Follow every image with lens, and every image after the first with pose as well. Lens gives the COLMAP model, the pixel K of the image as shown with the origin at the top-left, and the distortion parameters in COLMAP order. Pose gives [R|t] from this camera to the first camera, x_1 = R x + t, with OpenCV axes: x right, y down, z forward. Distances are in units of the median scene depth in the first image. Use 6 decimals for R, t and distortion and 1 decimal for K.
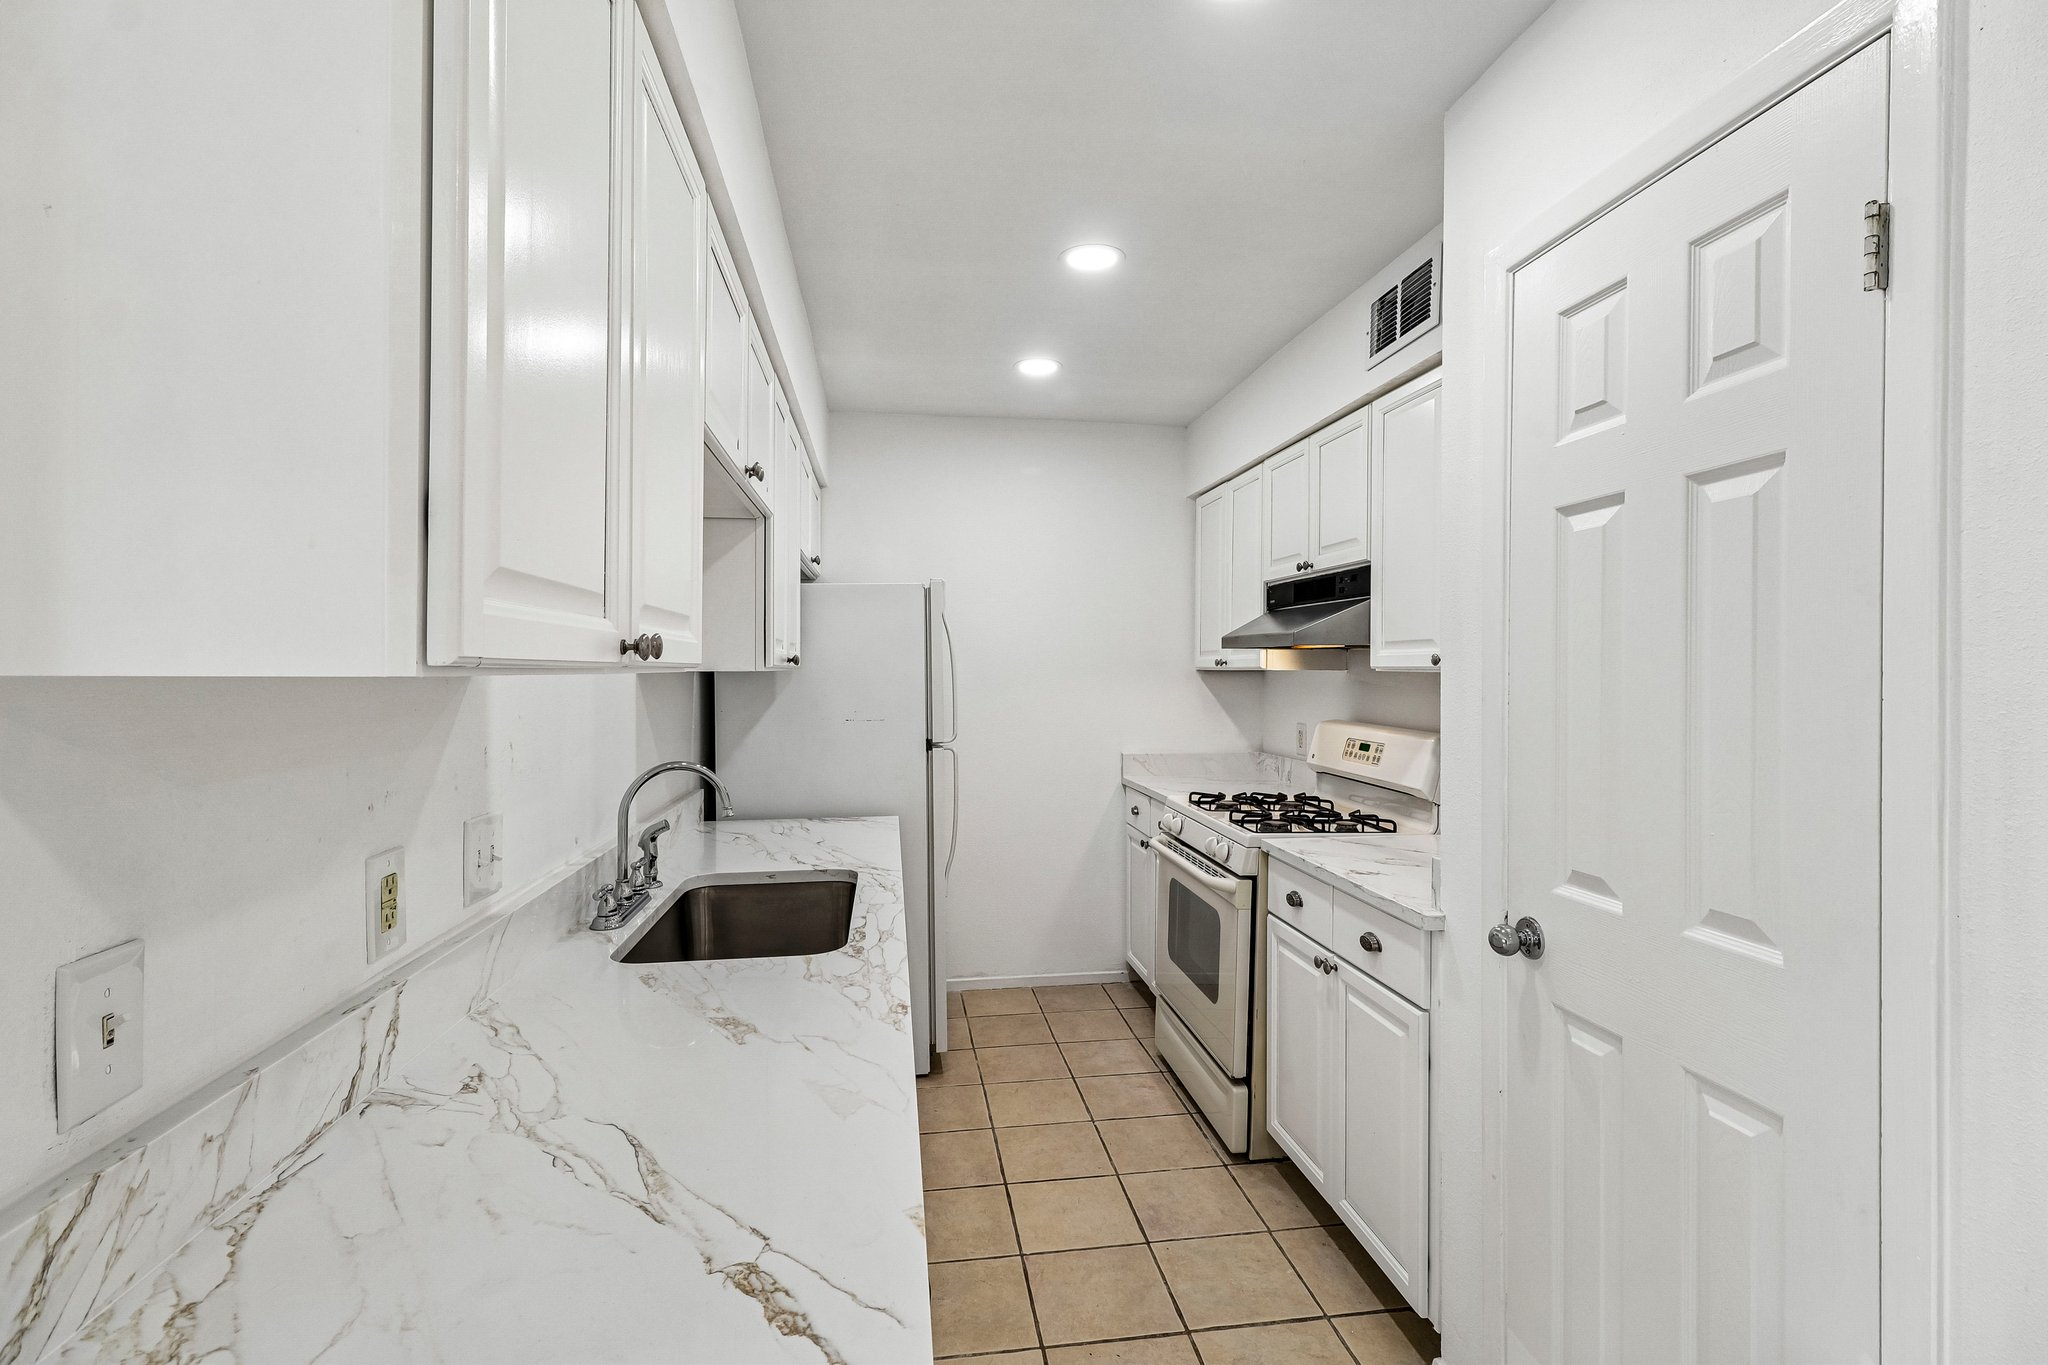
lens RADIAL K [[939.1, 0, 1025.9], [0, 939.1, 677.3], [0, 0, 1]] dist [0.004028, -0.001461]
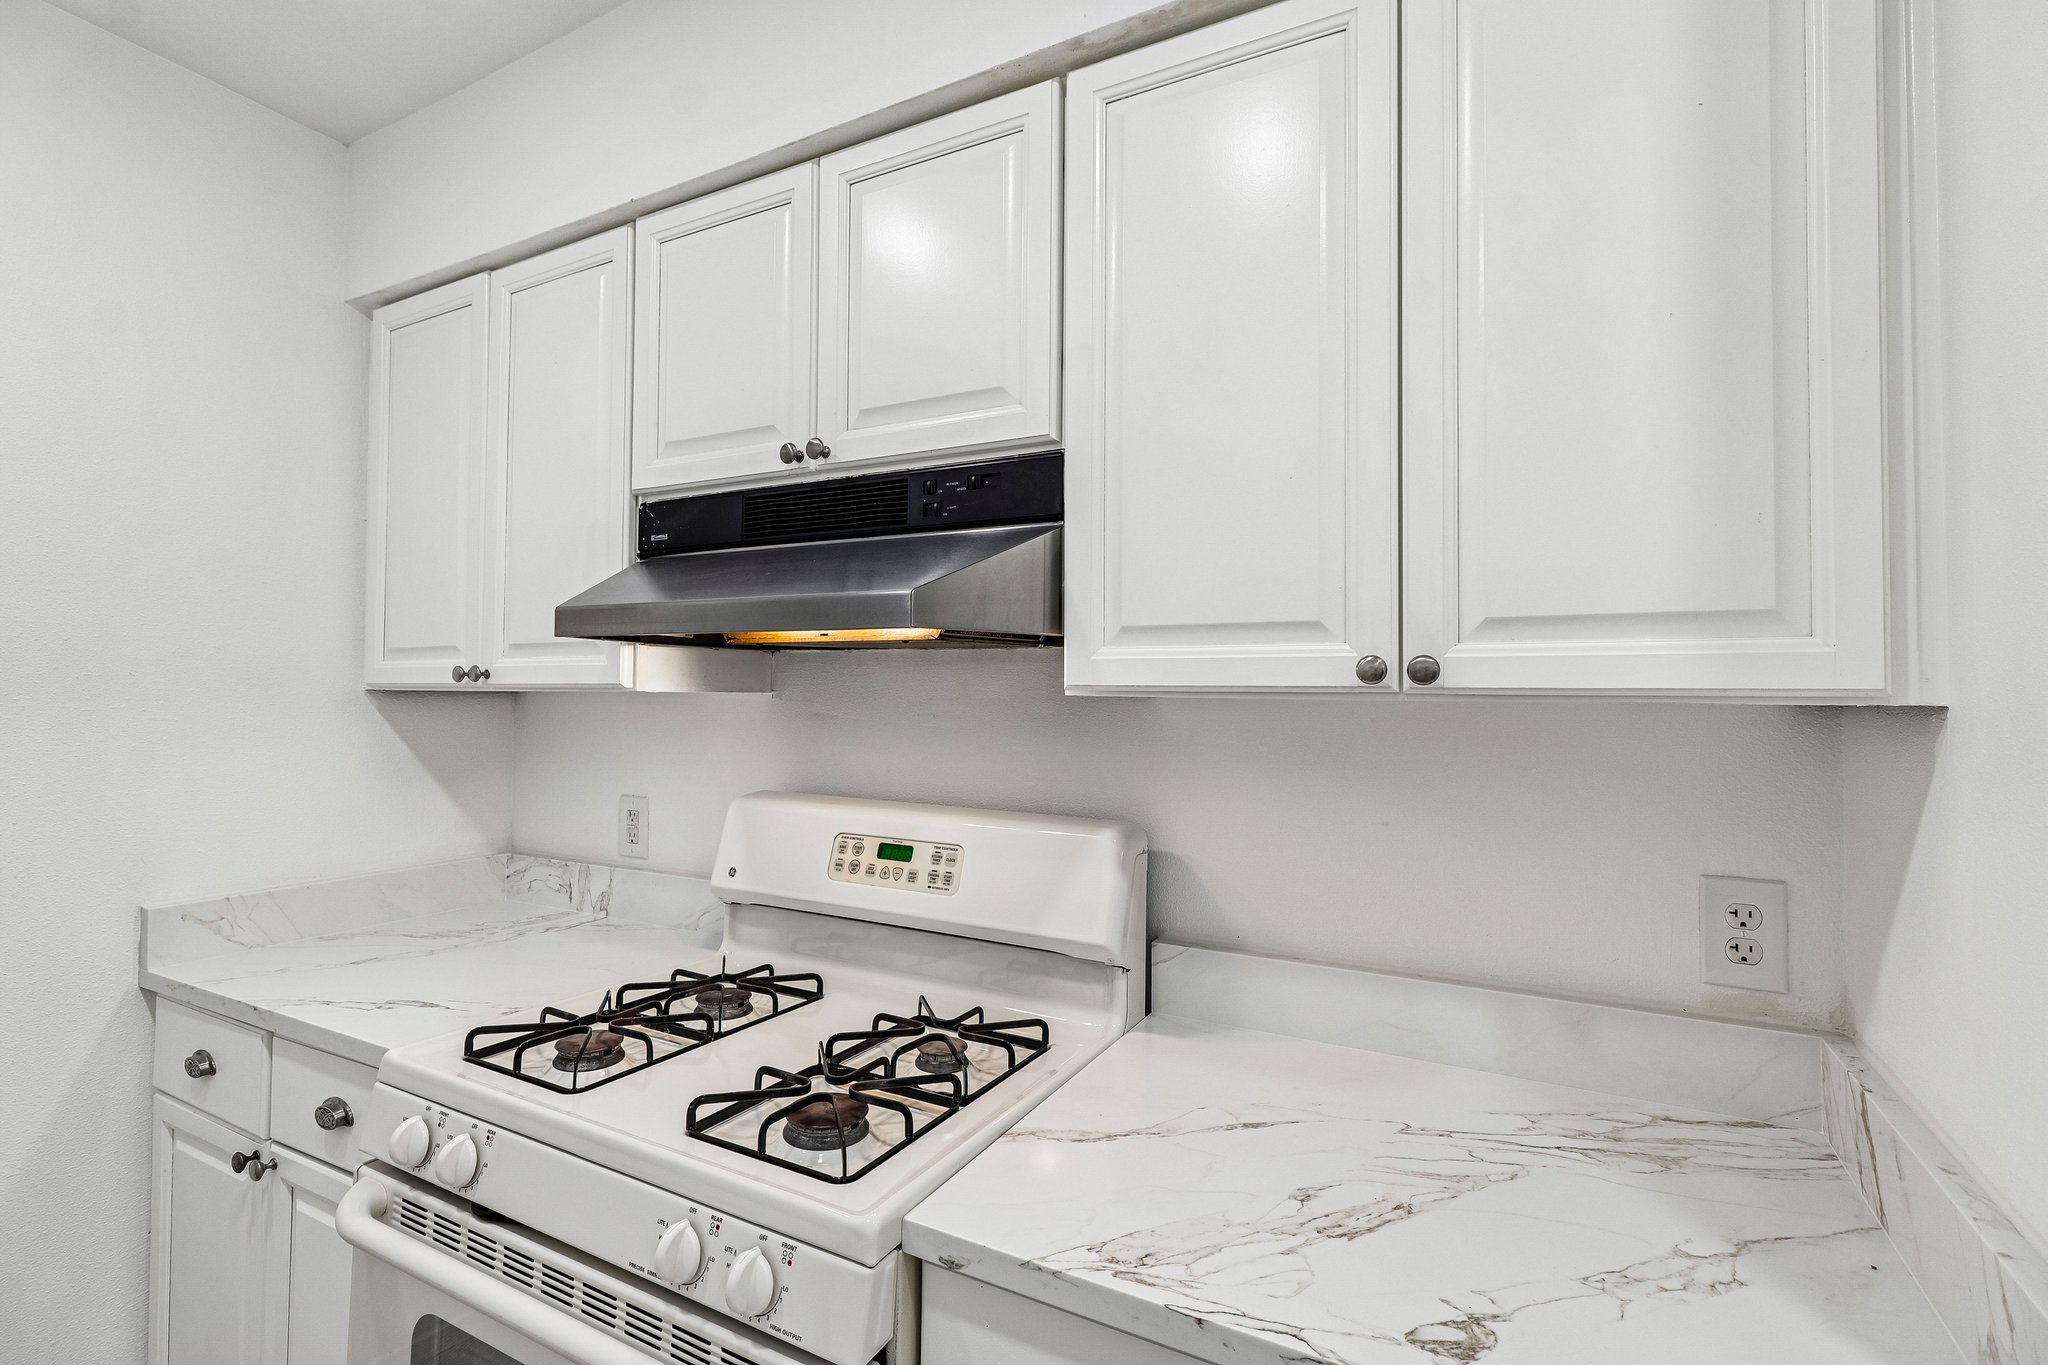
lens RADIAL K [[939.1, 0, 1038.5], [0, 939.1, 679.4], [0, 0, 1]] dist [0.004028, -0.001461]
pose [[0.593748, 0.014460, 0.804521, 0.012778], [0.001755, 0.999813, -0.019266, -0.004790], [-0.804649, 0.012851, 0.593612, 0.599981]]
